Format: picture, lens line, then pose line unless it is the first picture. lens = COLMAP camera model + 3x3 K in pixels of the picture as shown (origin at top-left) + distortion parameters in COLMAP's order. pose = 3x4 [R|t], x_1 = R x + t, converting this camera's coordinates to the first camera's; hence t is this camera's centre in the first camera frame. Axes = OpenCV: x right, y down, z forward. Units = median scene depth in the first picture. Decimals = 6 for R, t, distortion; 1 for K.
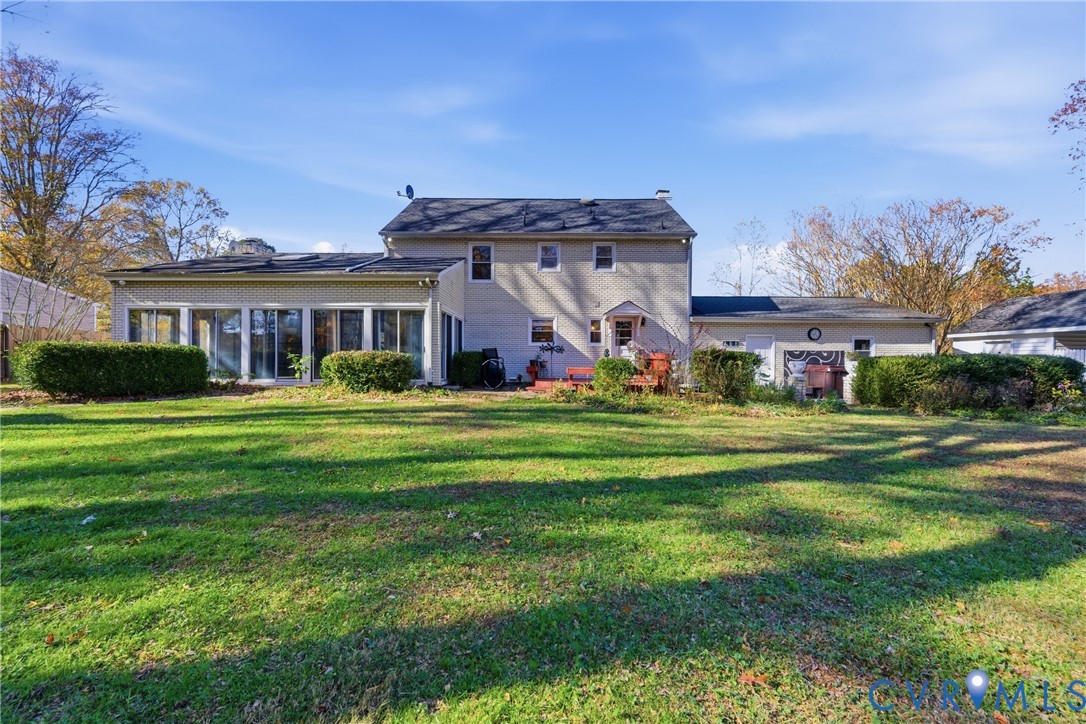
lens RADIAL K [[414.3, 0, 544.7], [0, 414.3, 365.9], [0, 0, 1]] dist [-0.000564, -0.000223]
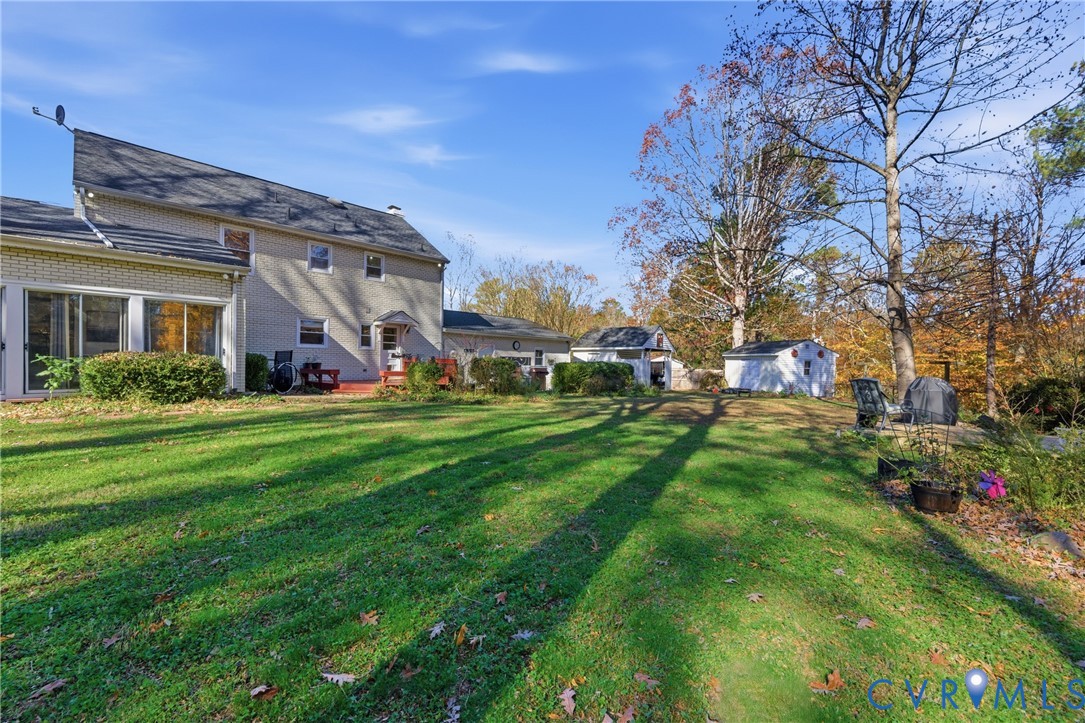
lens RADIAL K [[427.6, 0, 539.3], [0, 427.6, 361.4], [0, 0, 1]] dist [0.000462, -0.000107]
pose [[0.697149, 0.008005, 0.716881, -0.352678], [-0.002471, 0.999959, -0.008763, -0.008973], [-0.716922, 0.004338, 0.697140, -0.080061]]
